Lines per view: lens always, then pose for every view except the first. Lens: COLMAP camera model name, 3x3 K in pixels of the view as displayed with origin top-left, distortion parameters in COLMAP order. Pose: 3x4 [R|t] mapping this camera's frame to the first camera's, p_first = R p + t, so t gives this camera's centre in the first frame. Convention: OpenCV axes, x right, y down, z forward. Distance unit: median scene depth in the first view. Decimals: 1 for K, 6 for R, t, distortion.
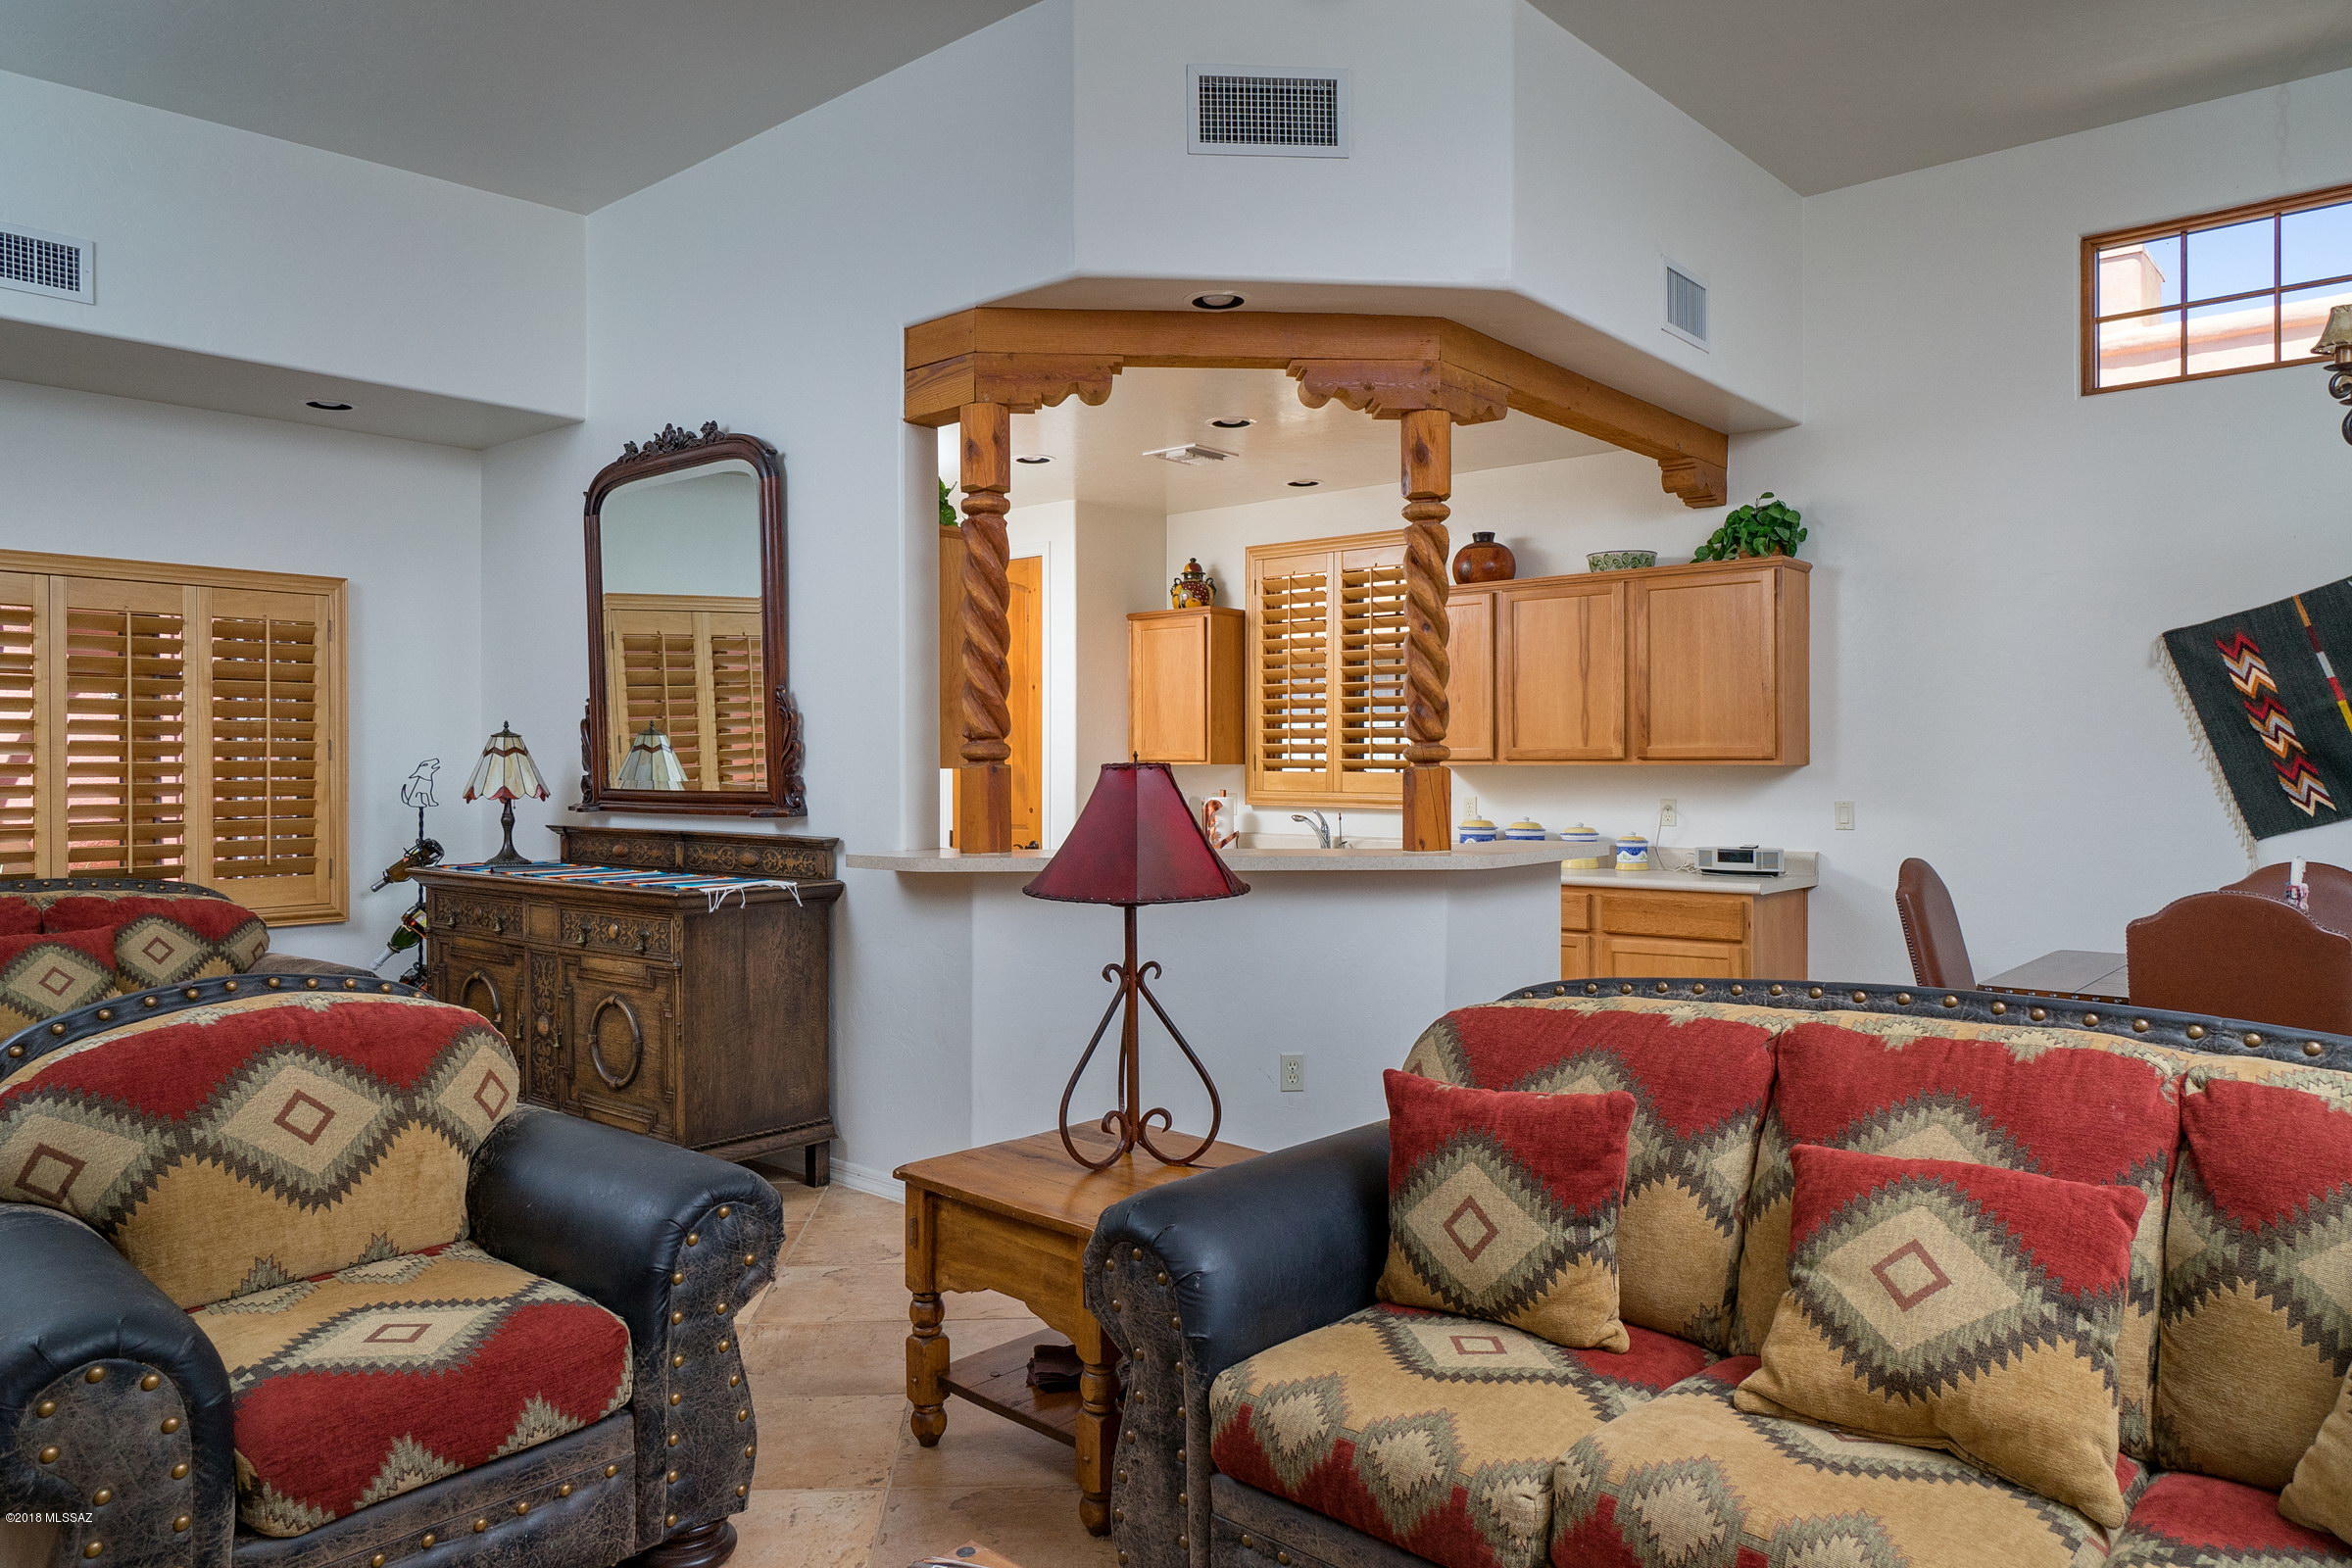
lens RADIAL K [[1499.6, 0, 1117.0], [0, 1499.6, 790.6], [0, 0, 1]] dist [-0.039004, 0.000109]
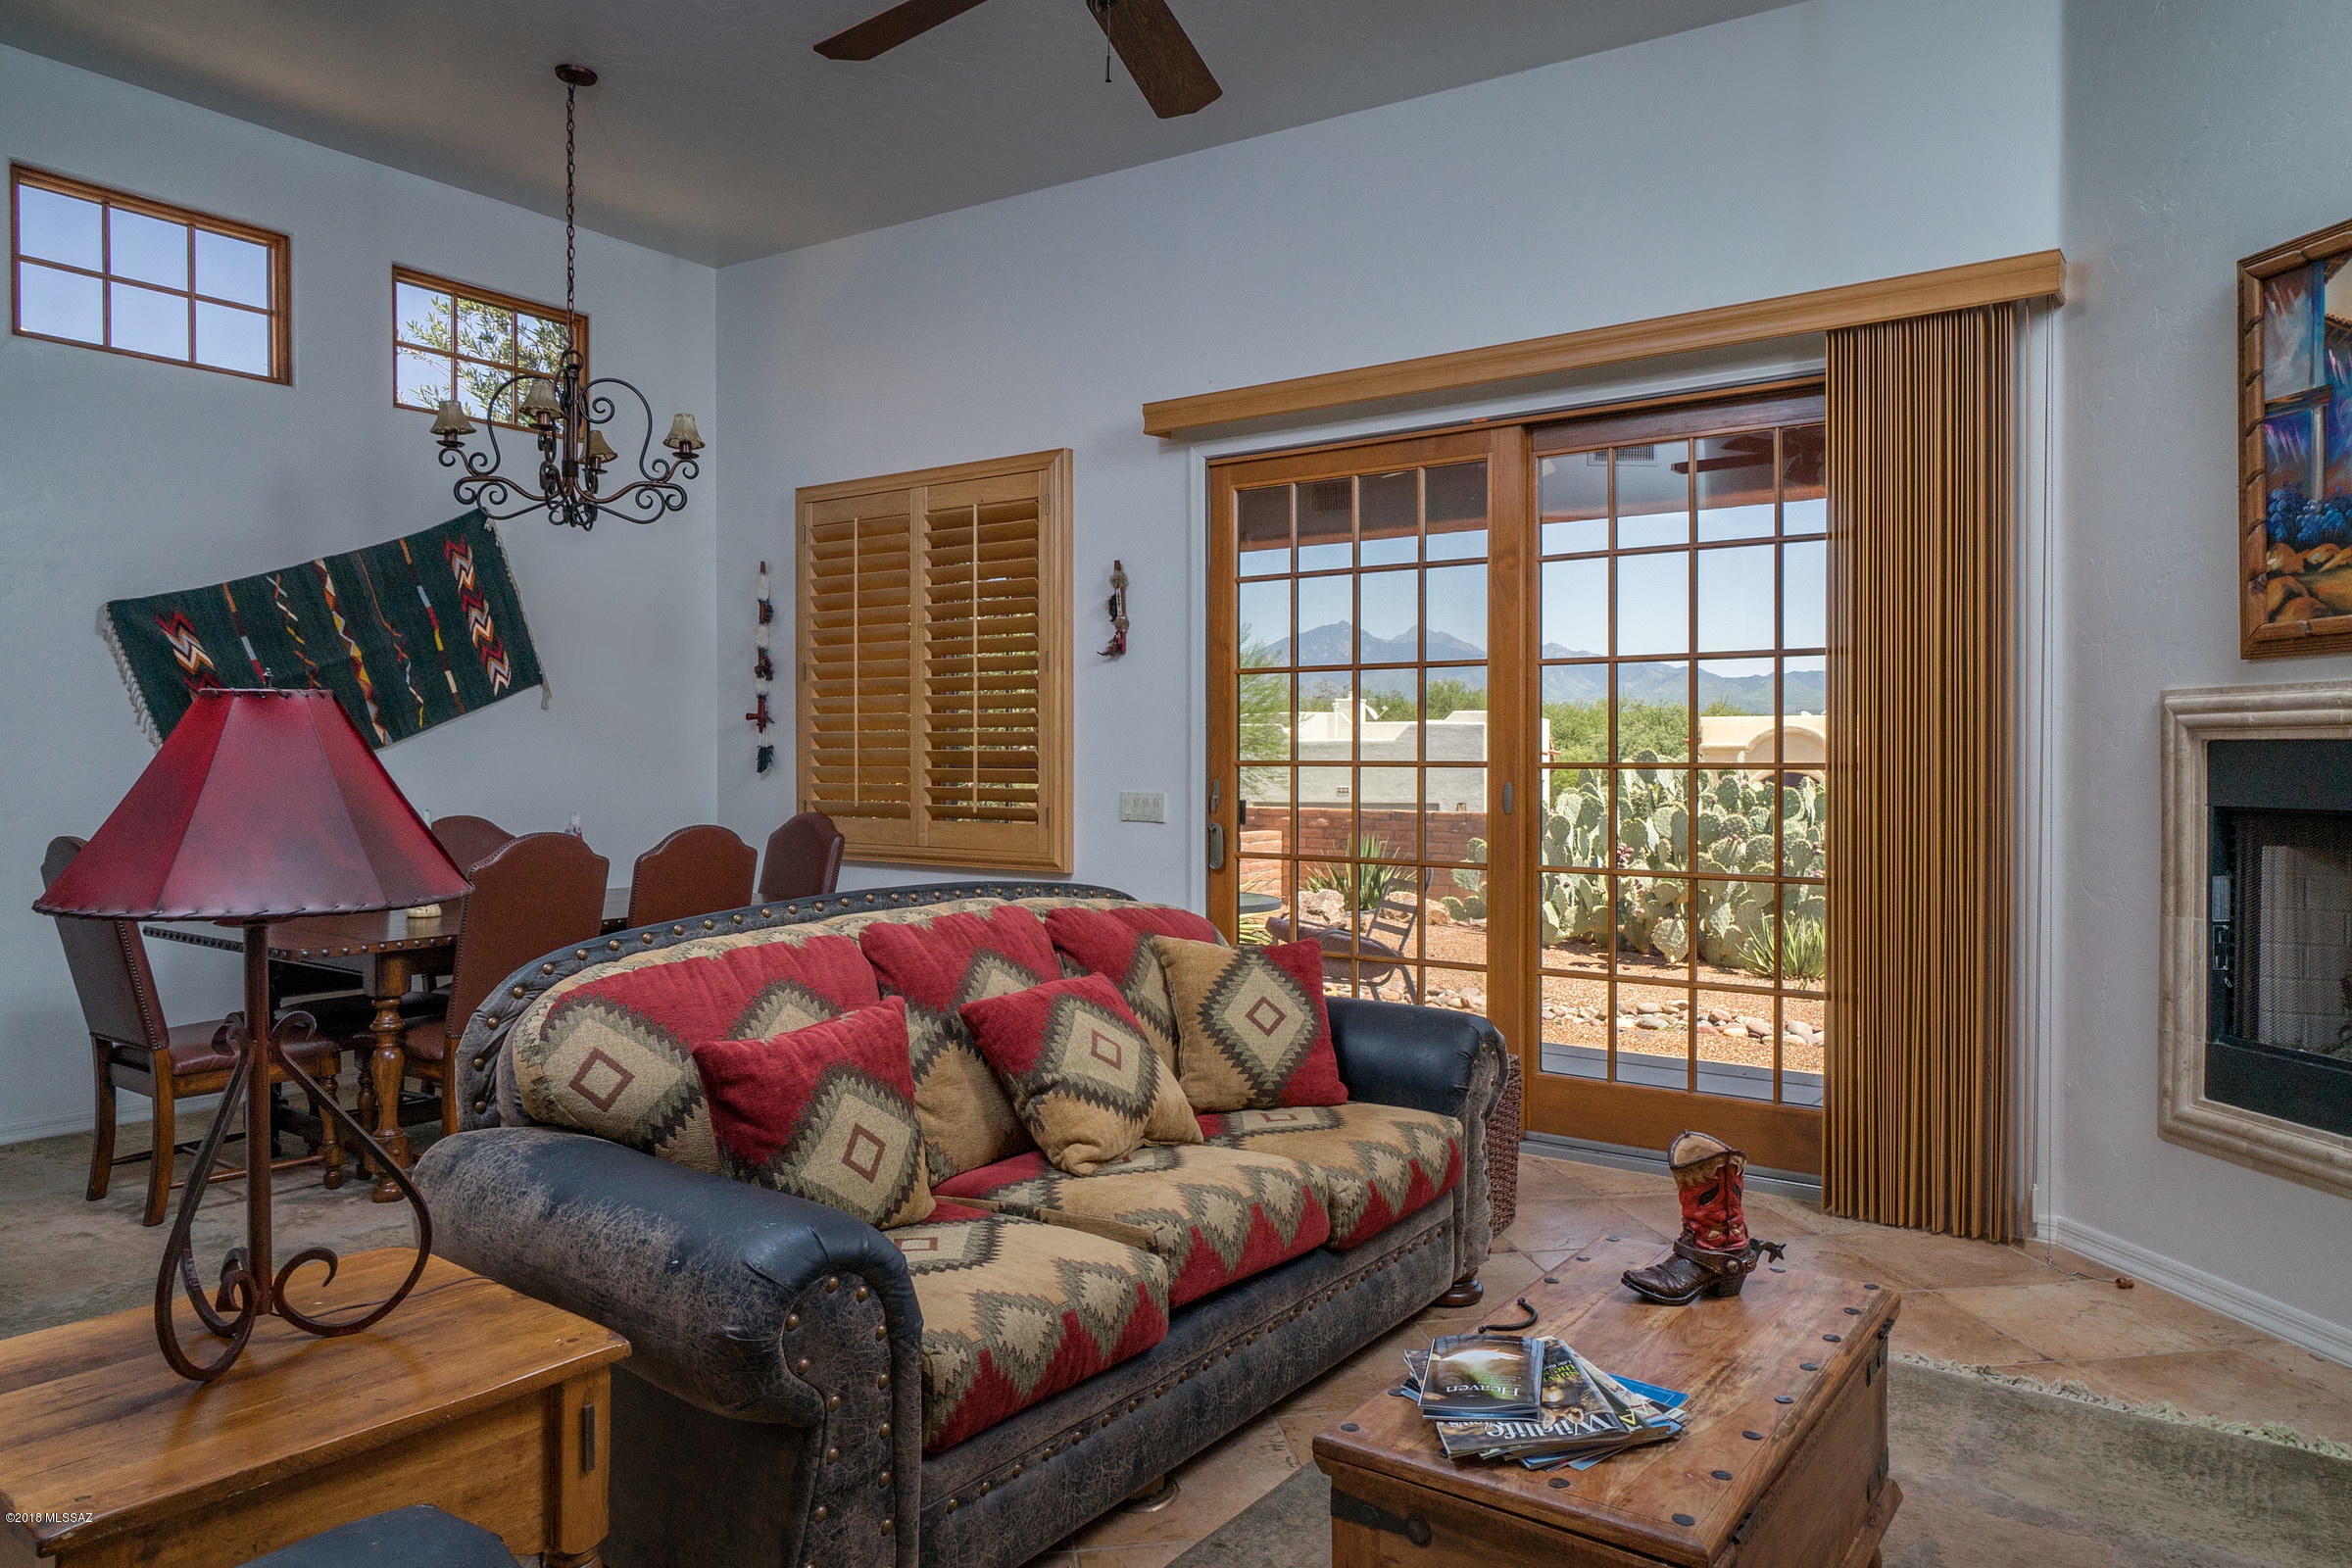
lens RADIAL K [[1481.4, 0, 1176.0], [0, 1481.4, 784.0], [0, 0, 1]] dist [-0.002380, -0.000635]
pose [[-0.126745, -0.015810, 0.991809, -0.395211], [0.012568, 0.999767, 0.017543, 0.007540], [-0.991856, 0.014688, -0.126517, 0.432142]]
